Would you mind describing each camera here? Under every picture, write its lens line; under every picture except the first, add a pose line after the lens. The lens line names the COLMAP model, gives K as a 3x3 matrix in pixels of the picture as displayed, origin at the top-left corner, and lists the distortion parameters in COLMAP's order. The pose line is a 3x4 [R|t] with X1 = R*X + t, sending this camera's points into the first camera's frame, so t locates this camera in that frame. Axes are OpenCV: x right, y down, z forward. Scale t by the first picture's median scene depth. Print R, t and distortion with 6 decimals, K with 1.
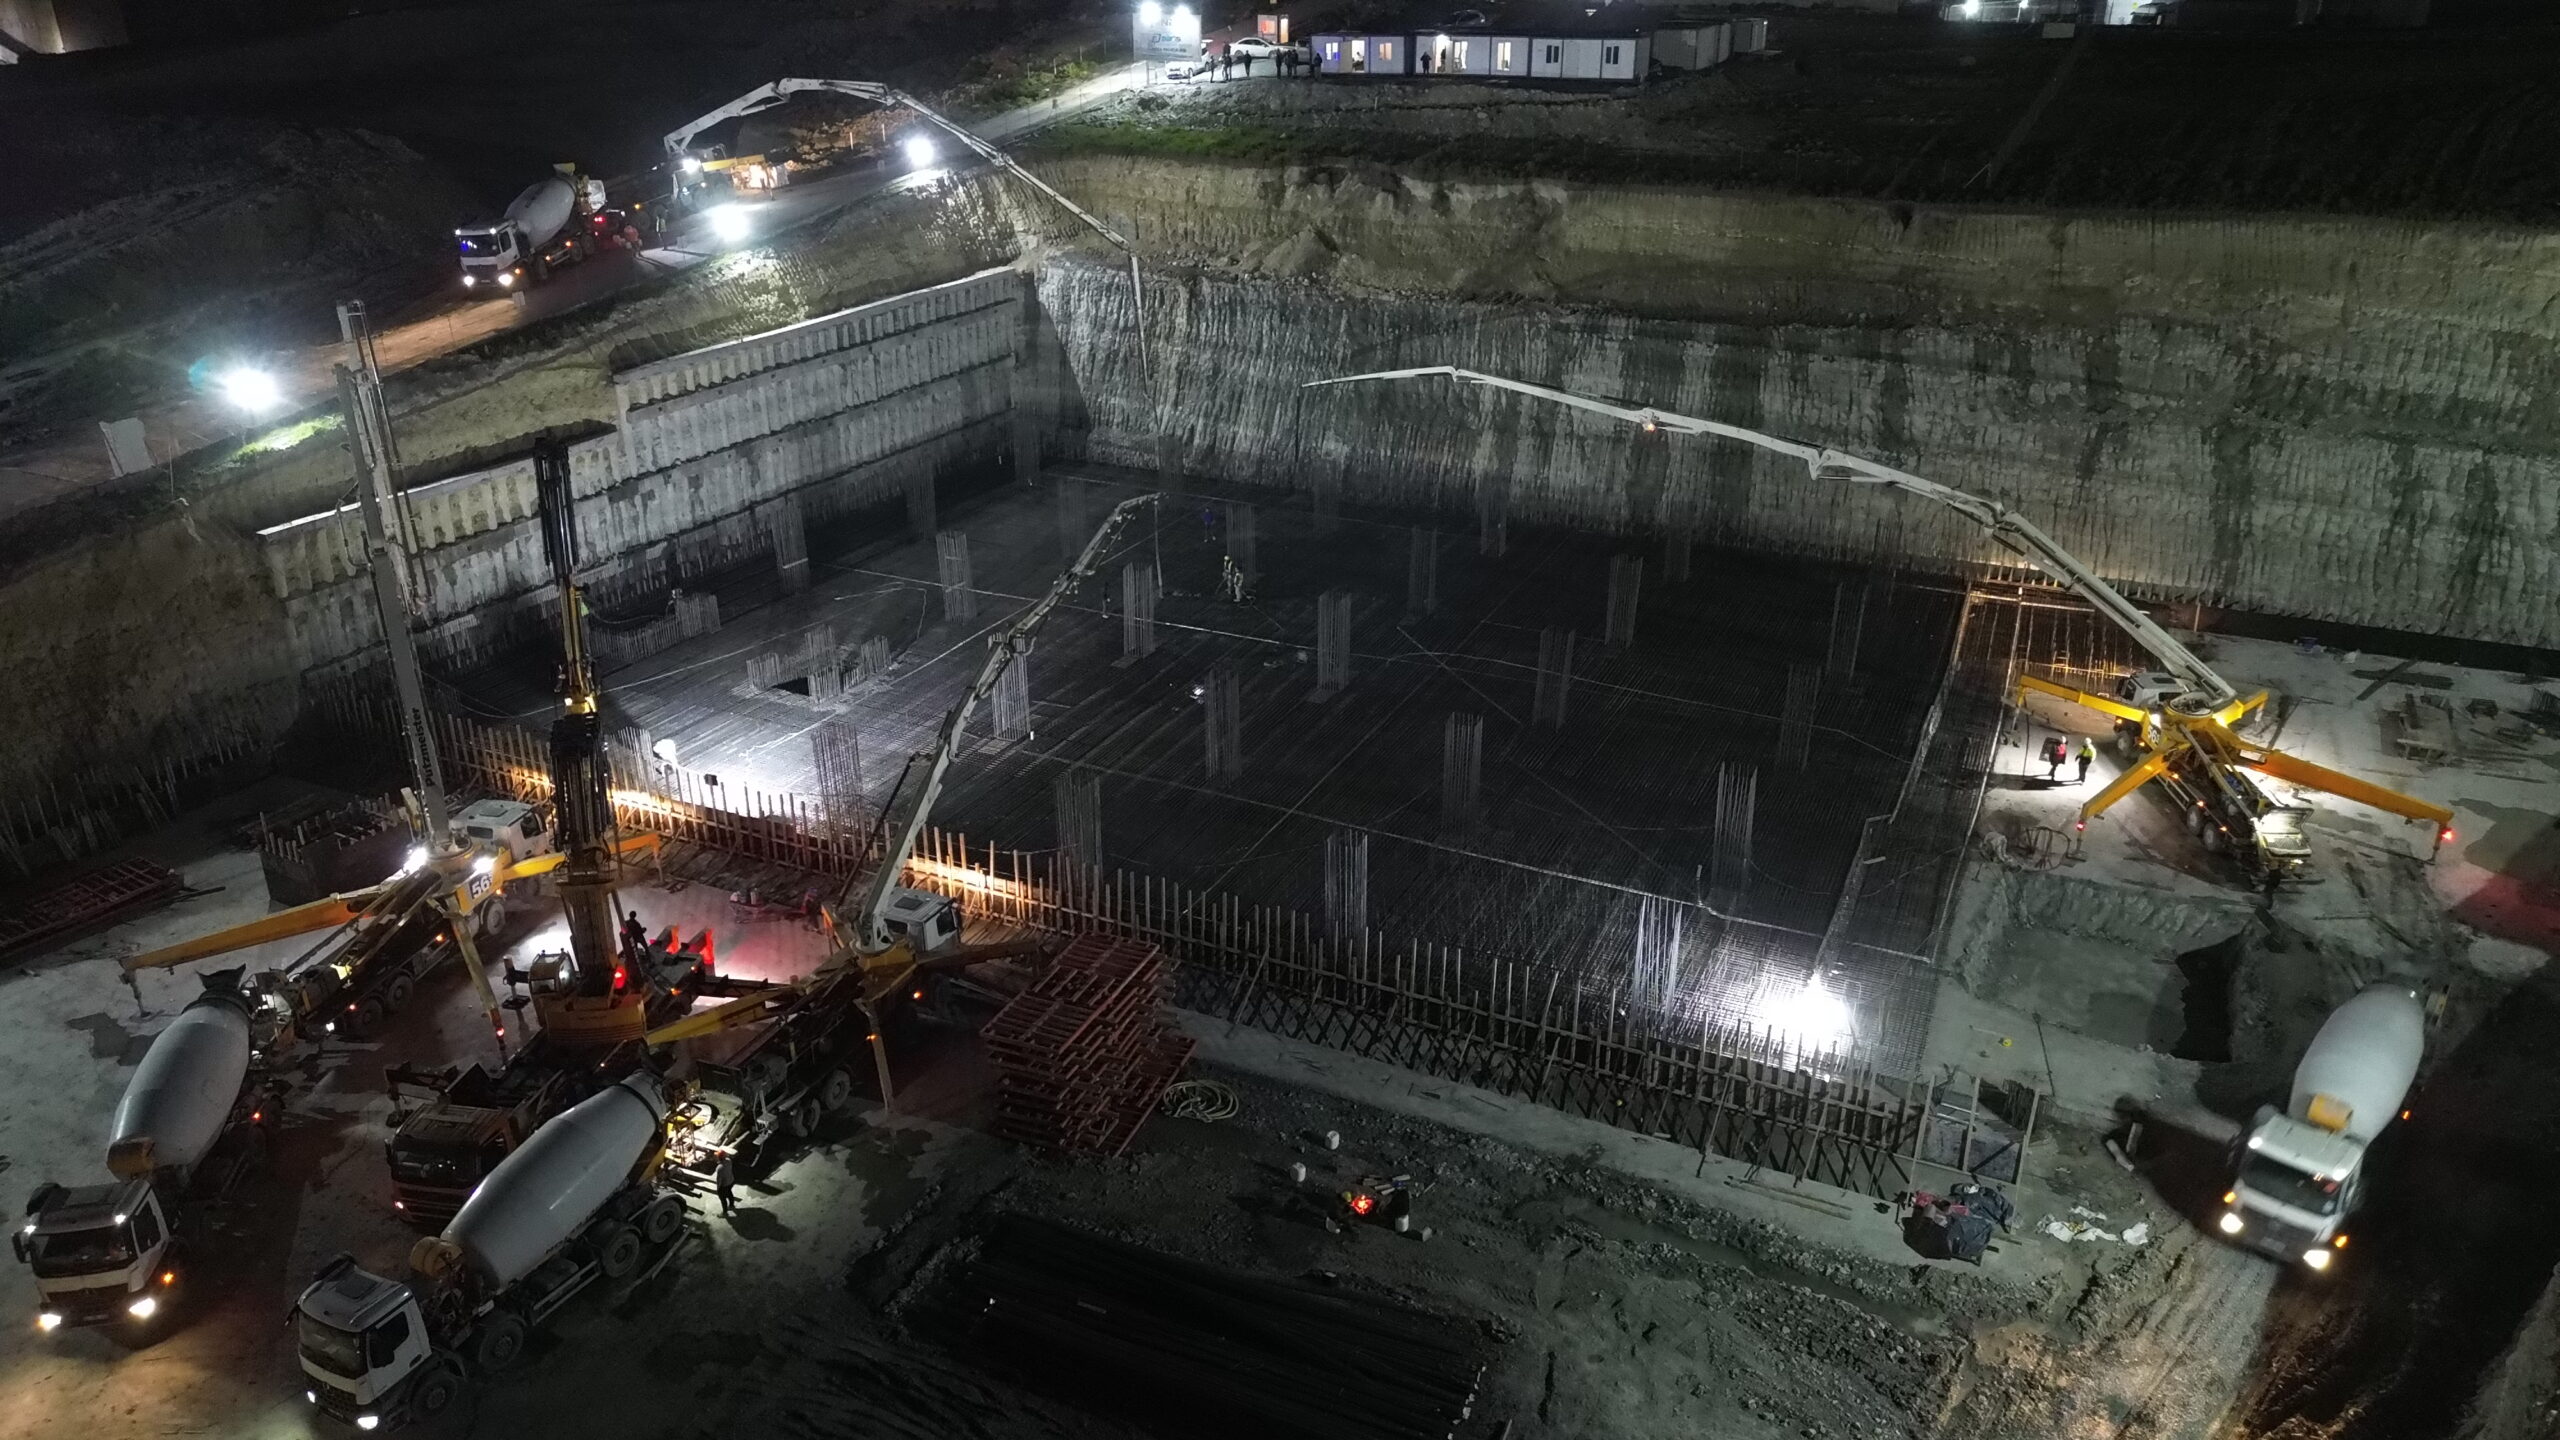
lens RADIAL K [[1780.4, 0, 1281.4], [0, 1780.4, 709.1], [0, 0, 1]] dist [0.042520, -0.045166]
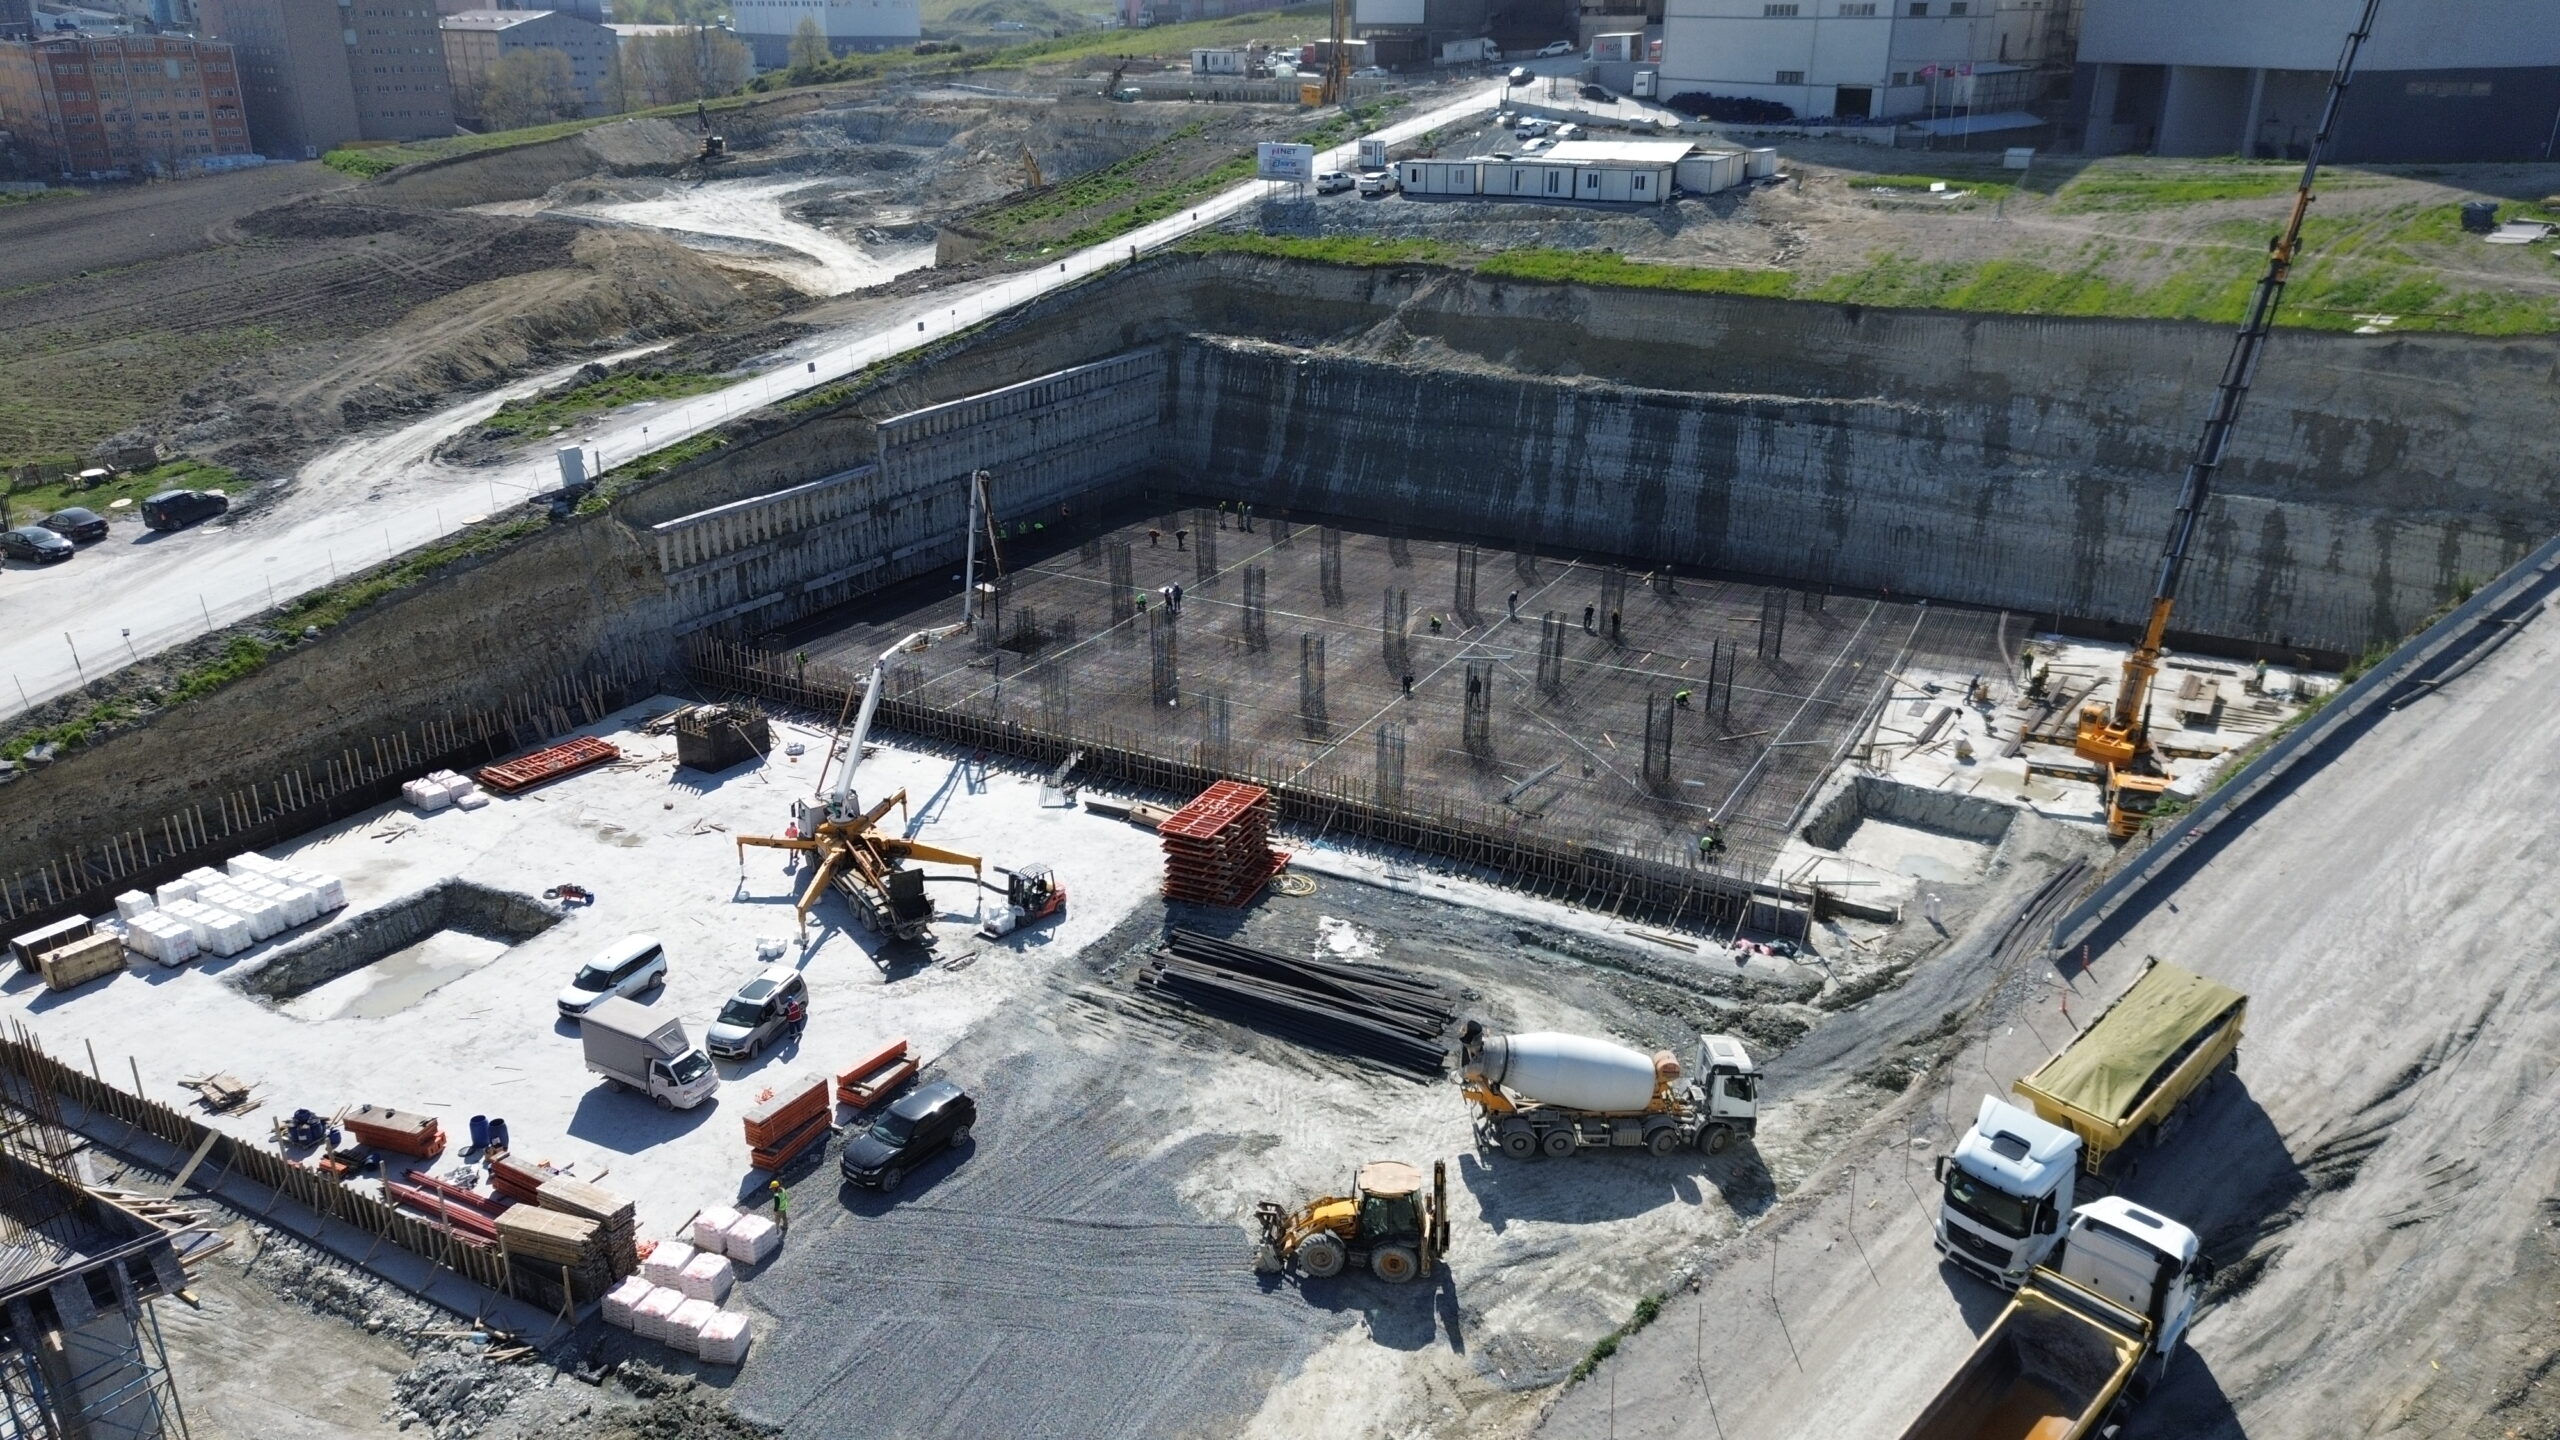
lens RADIAL K [[1780.4, 0, 1280.5], [0, 1780.4, 726.9], [0, 0, 1]] dist [0.042520, -0.045166]
pose [[0.998150, 0.024222, -0.055760, 0.016846], [-0.025712, 0.999327, -0.026168, 0.072545], [0.055089, 0.027554, 0.998101, -0.335470]]
